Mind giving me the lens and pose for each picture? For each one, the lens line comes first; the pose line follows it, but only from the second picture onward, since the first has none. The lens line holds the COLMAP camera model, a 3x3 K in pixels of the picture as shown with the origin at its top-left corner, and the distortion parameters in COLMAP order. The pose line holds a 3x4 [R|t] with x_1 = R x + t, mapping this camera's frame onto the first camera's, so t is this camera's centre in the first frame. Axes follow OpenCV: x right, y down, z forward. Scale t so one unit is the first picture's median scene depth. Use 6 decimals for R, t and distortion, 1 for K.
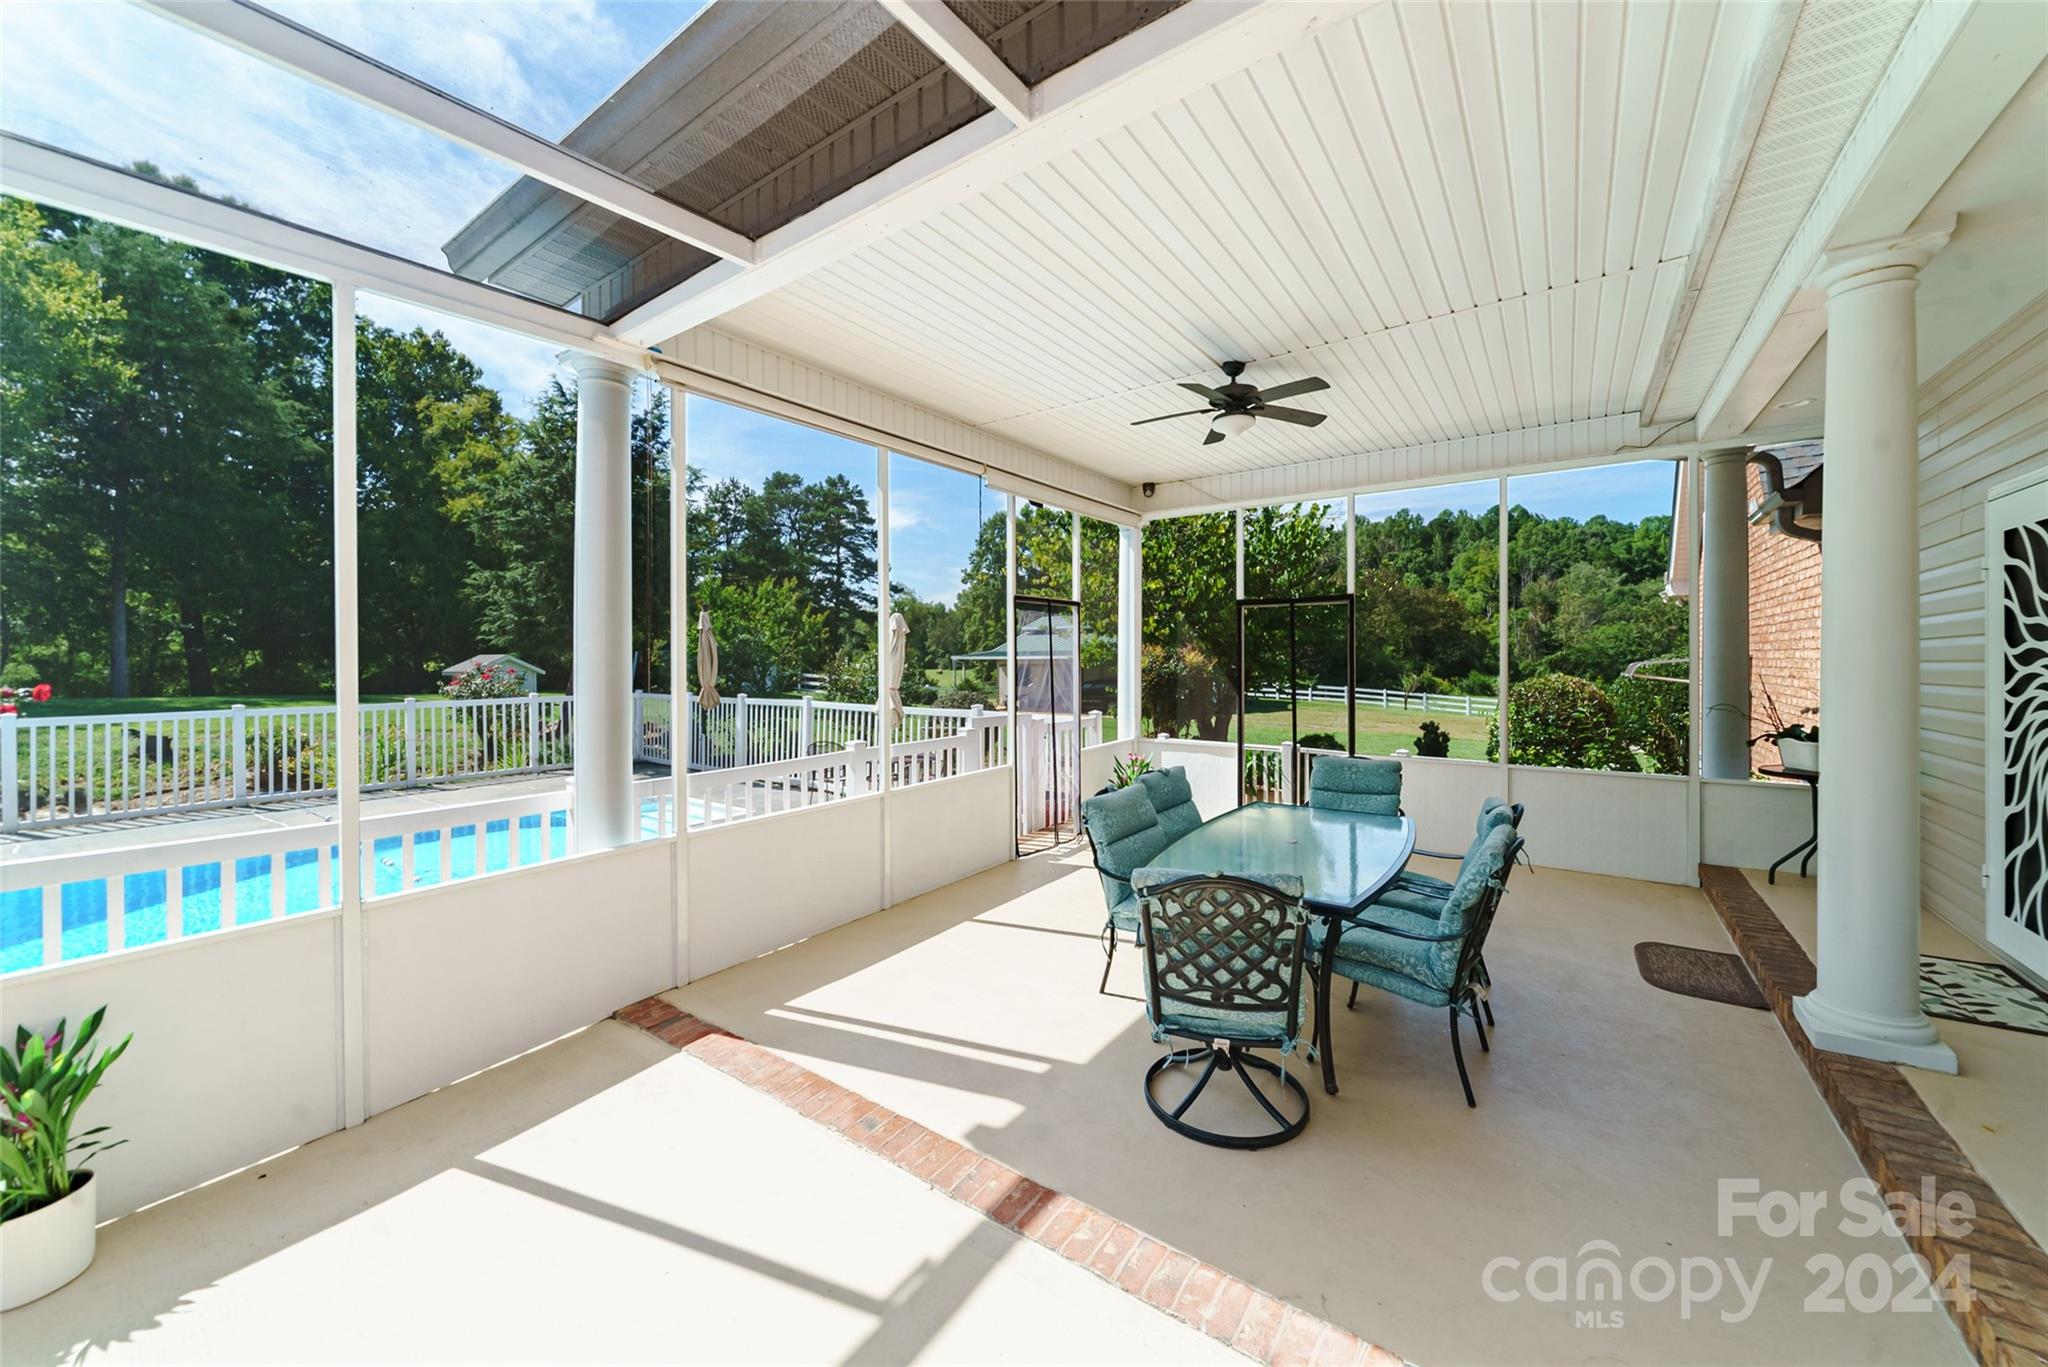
lens RADIAL K [[736.1, 0, 1025.0], [0, 736.1, 659.5], [0, 0, 1]] dist [0.001274, -0.000022]
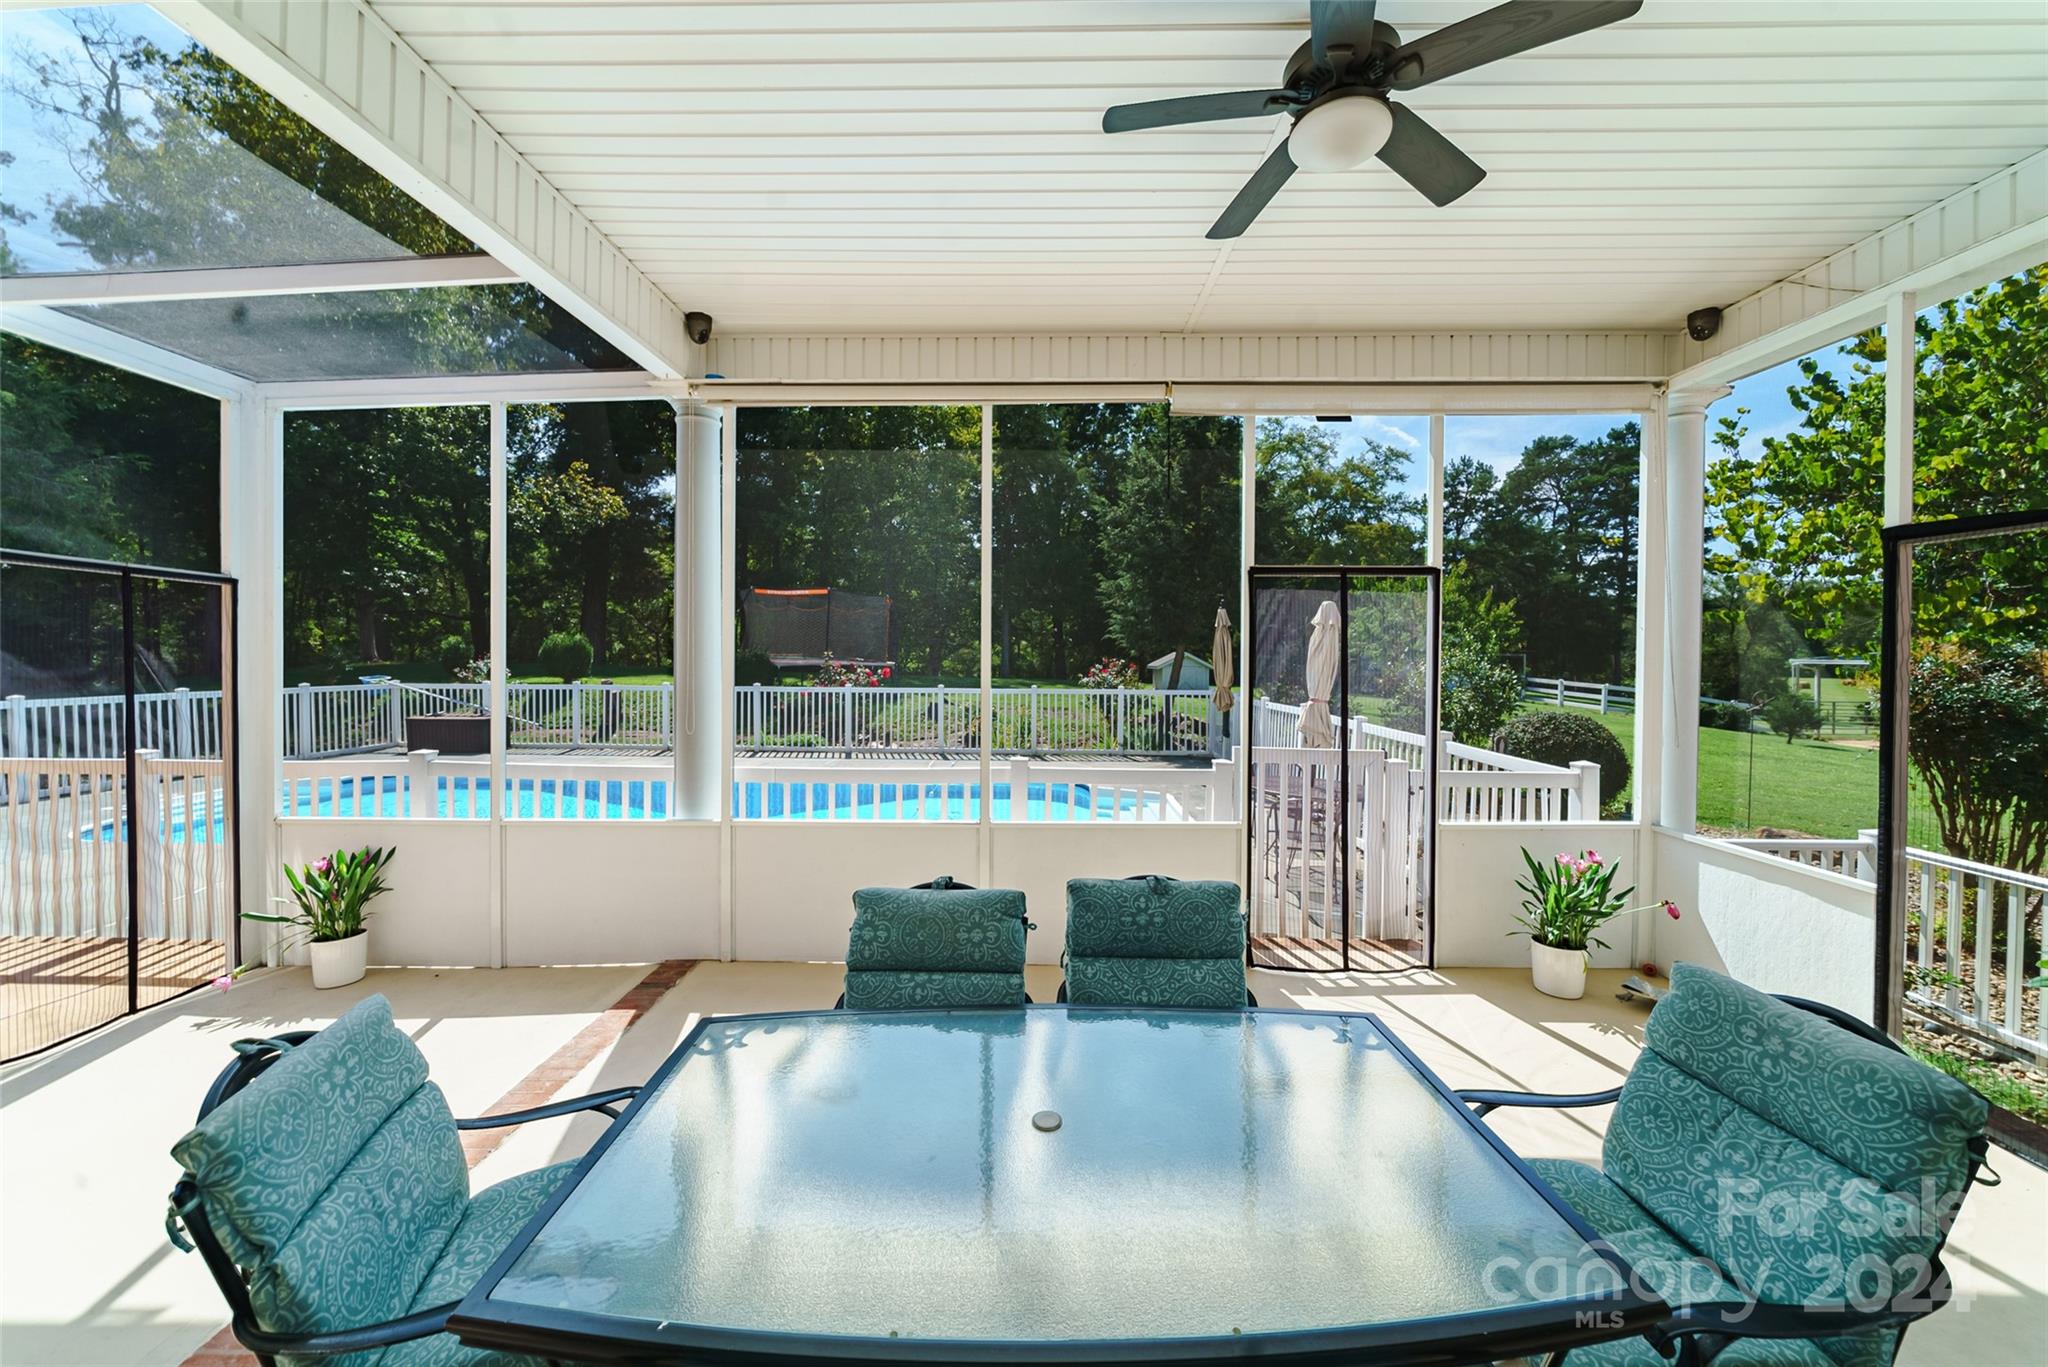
lens RADIAL K [[728.9, 0, 1024.0], [0, 728.9, 683.5], [0, 0, 1]] dist [-0.007863, -0.000113]
pose [[0.580557, 0.039959, -0.813238, 0.306170], [-0.008156, 0.999030, 0.043266, -0.009060], [0.814178, -0.018485, 0.580320, 0.346077]]
